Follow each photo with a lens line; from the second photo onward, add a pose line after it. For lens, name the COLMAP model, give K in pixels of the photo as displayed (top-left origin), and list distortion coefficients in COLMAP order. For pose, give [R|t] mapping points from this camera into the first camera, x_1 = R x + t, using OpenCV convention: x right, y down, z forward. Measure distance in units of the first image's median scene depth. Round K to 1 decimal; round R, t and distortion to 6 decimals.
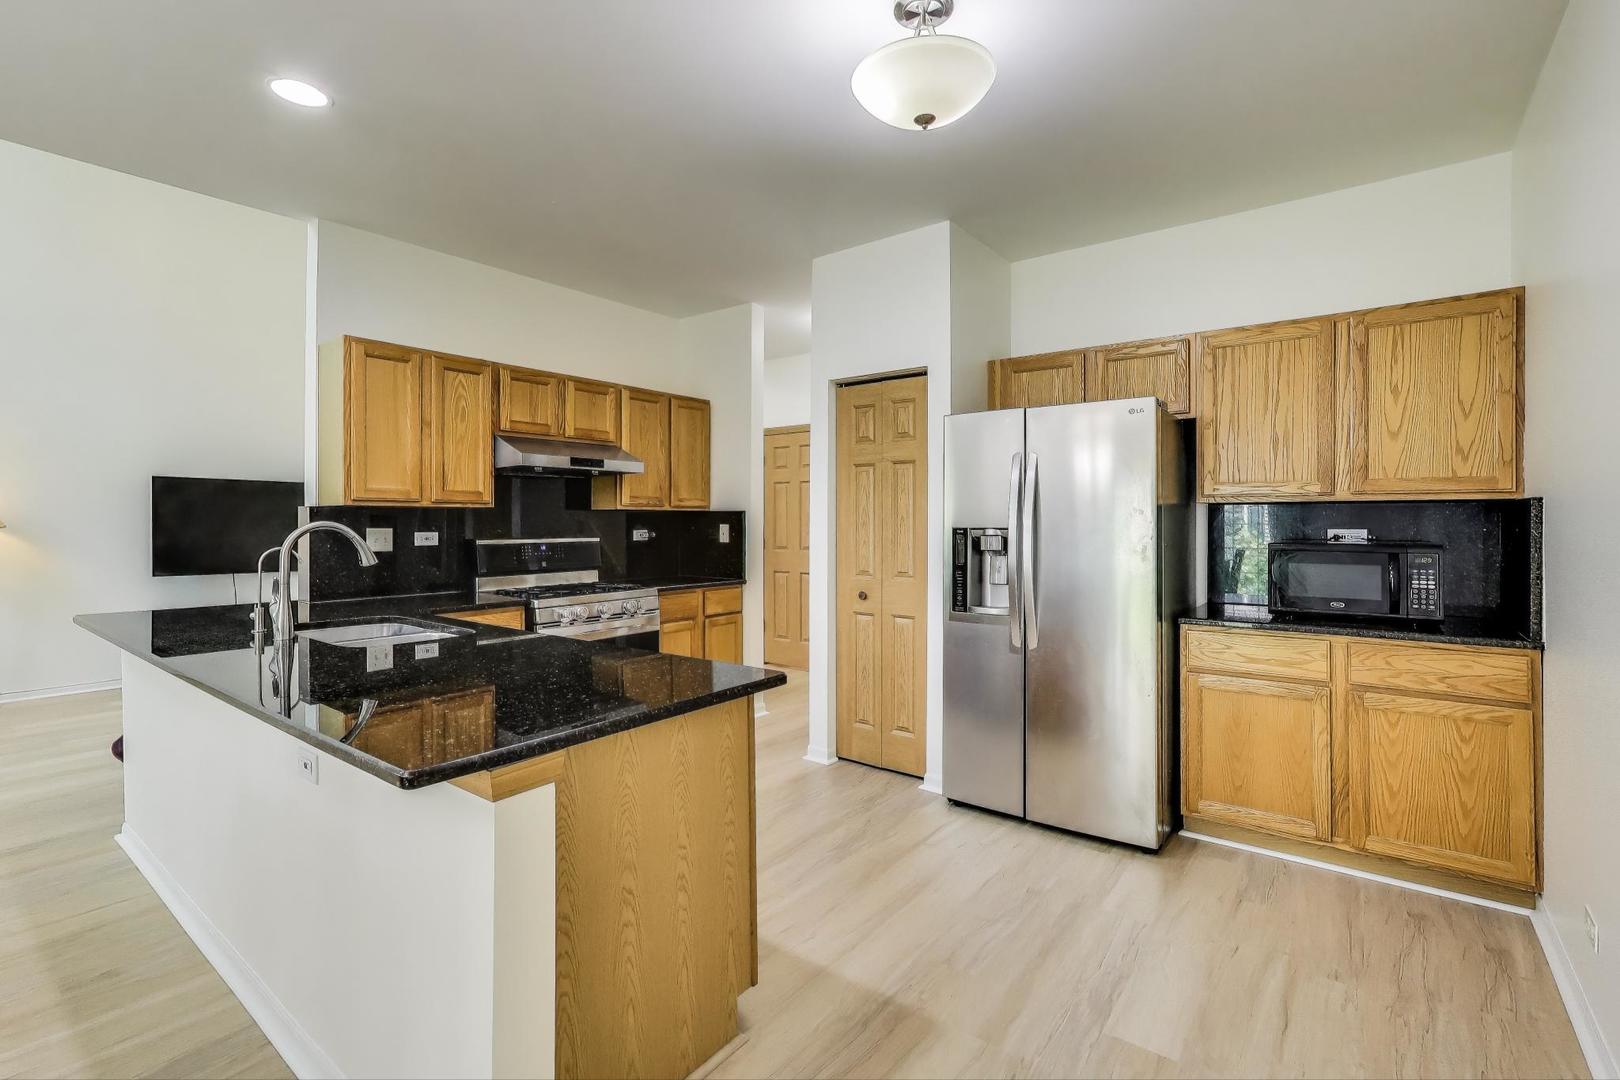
lens RADIAL K [[735.7, 0, 808.5], [0, 735.7, 526.4], [0, 0, 1]] dist [0.039178, -0.000374]
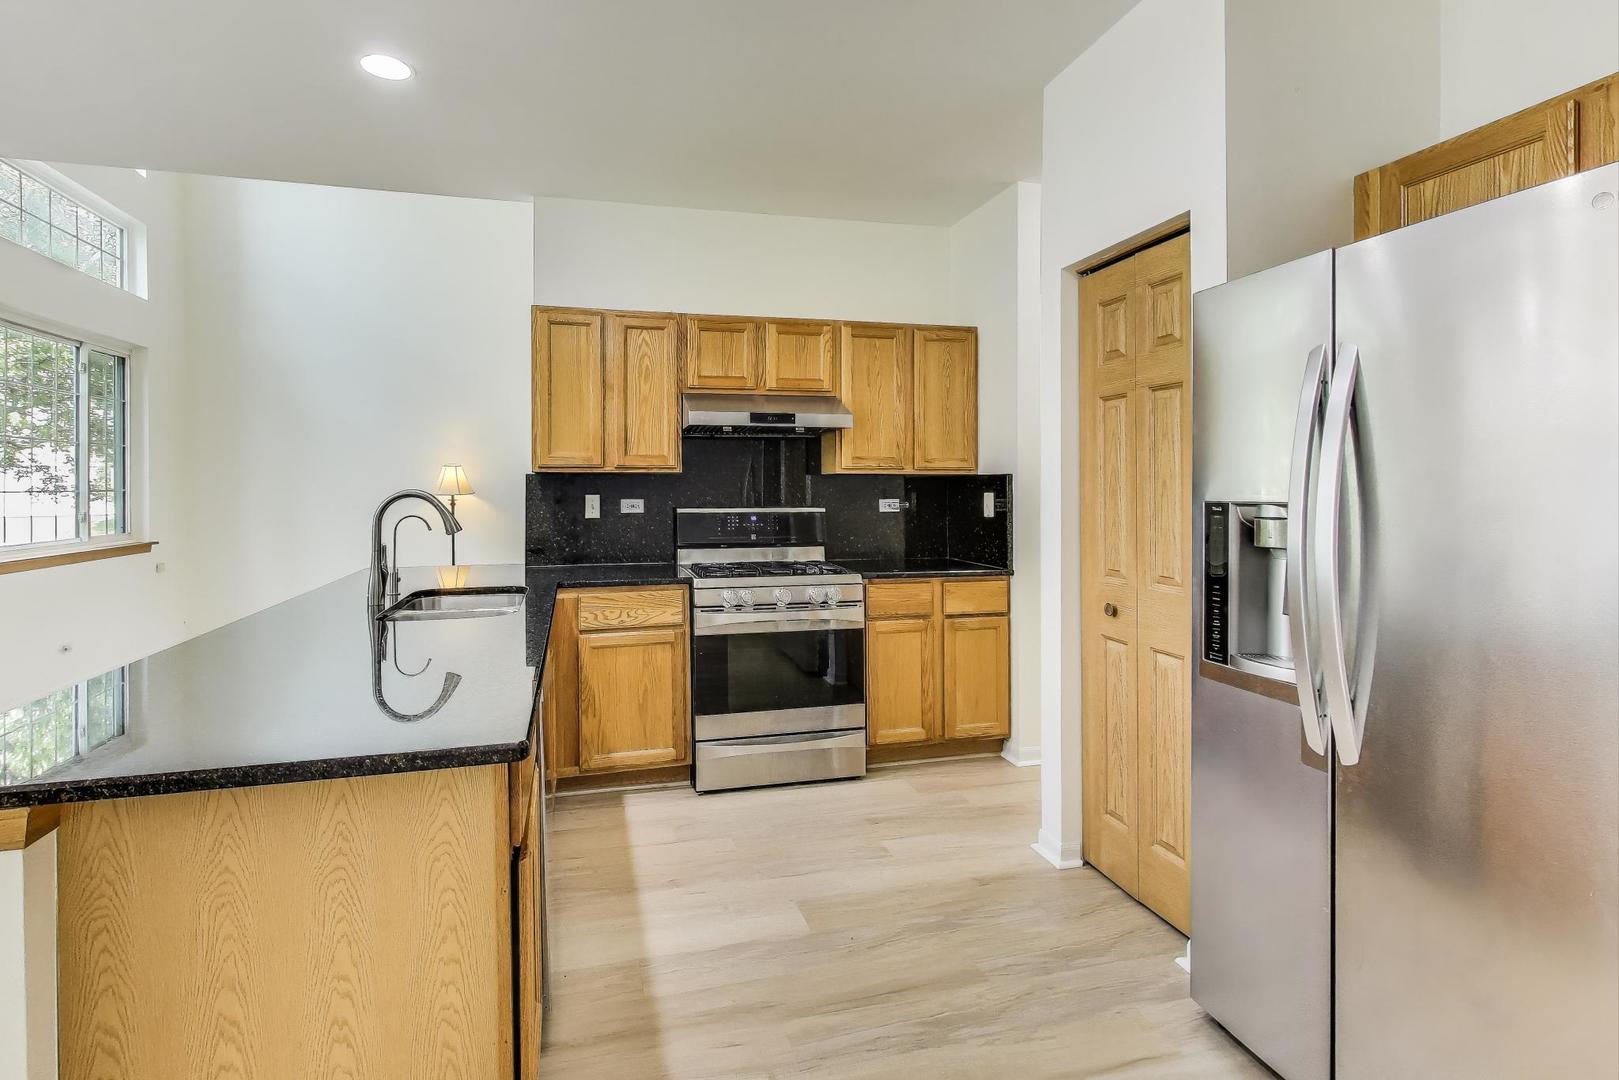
lens RADIAL K [[786.6, 0, 778.3], [0, 786.6, 491.3], [0, 0, 1]] dist [0.006250, 0.000854]
pose [[0.783377, 0.003152, -0.621539, 0.261996], [-0.004827, 0.999988, -0.001013, -0.002829], [0.621528, 0.003794, 0.783383, 0.311854]]
